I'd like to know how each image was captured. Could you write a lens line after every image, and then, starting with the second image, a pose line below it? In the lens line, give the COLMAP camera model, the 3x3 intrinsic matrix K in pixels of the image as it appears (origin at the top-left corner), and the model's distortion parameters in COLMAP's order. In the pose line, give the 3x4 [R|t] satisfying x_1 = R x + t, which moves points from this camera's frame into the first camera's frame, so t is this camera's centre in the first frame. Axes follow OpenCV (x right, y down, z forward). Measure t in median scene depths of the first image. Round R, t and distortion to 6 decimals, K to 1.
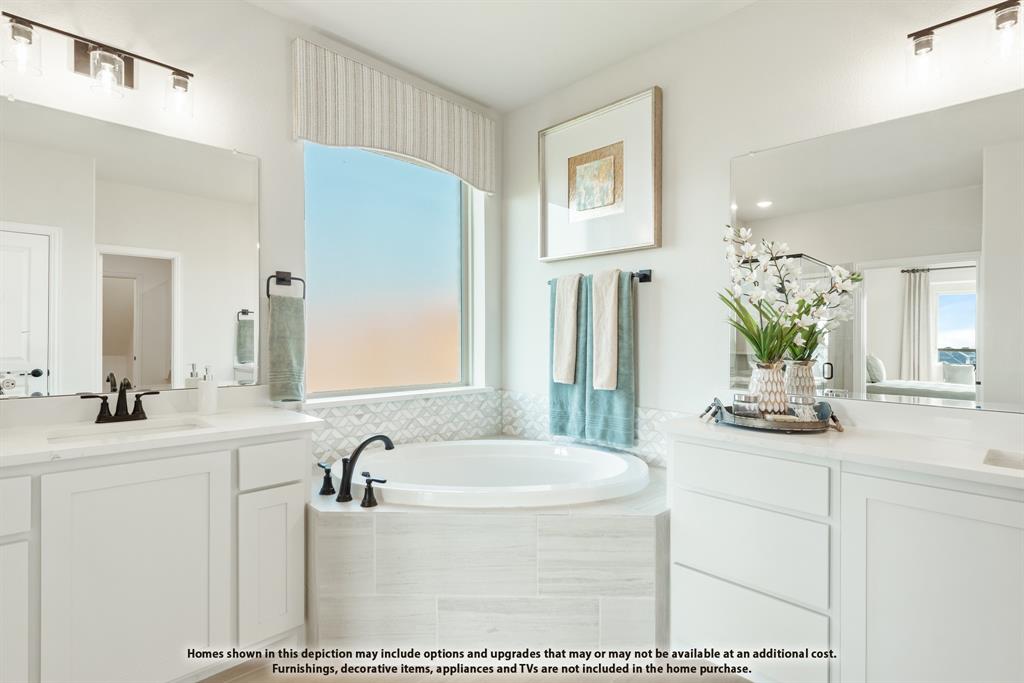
lens RADIAL K [[494.2, 0, 512.0], [0, 494.2, 341.5], [0, 0, 1]] dist [0.001598, 0.000449]
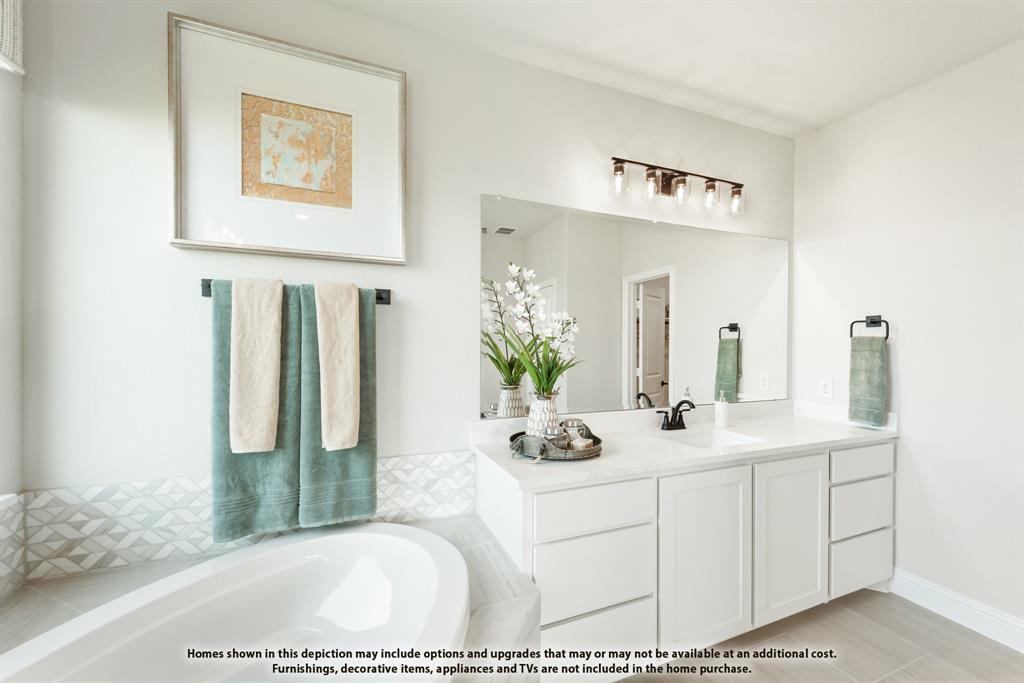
lens RADIAL K [[400.0, 0, 512.0], [0, 400.0, 345.2], [0, 0, 1]] dist [0.003585, -0.000051]
pose [[0.381287, -0.008476, 0.924418, -0.246661], [0.008378, 0.999949, 0.005713, -0.051628], [-0.924419, 0.005566, 0.381339, 0.522675]]
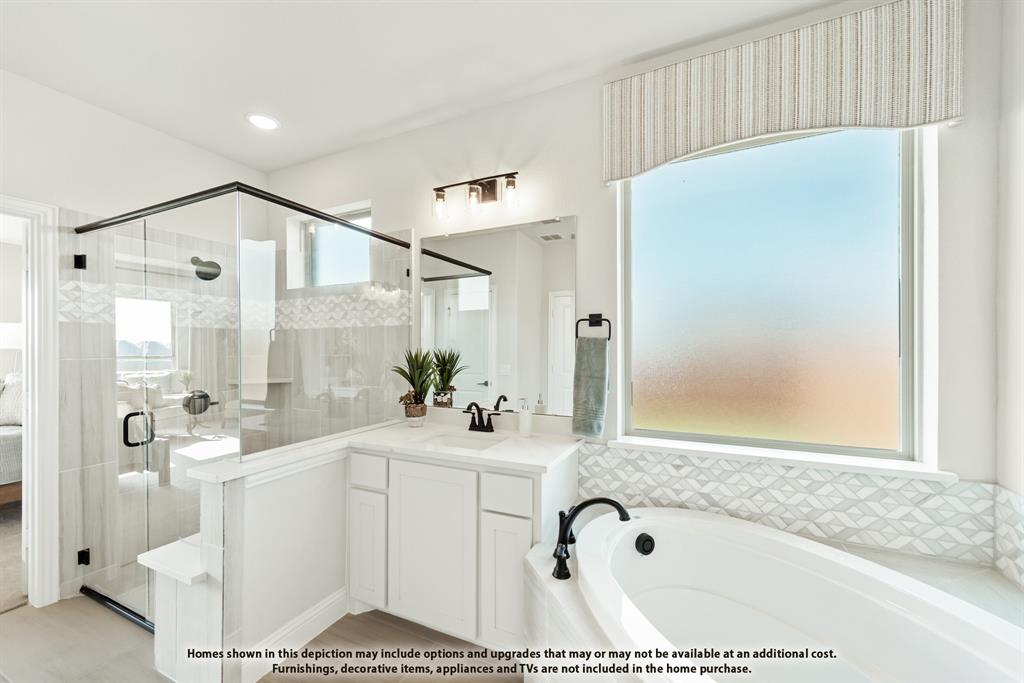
lens RADIAL K [[407.3, 0, 511.6], [0, 407.3, 351.2], [0, 0, 1]] dist [-0.000718, -0.000213]
pose [[0.333420, 0.009017, -0.942735, 0.265793], [0.001742, 0.999947, 0.010180, -0.060865], [0.942777, -0.005036, 0.333386, 0.465314]]
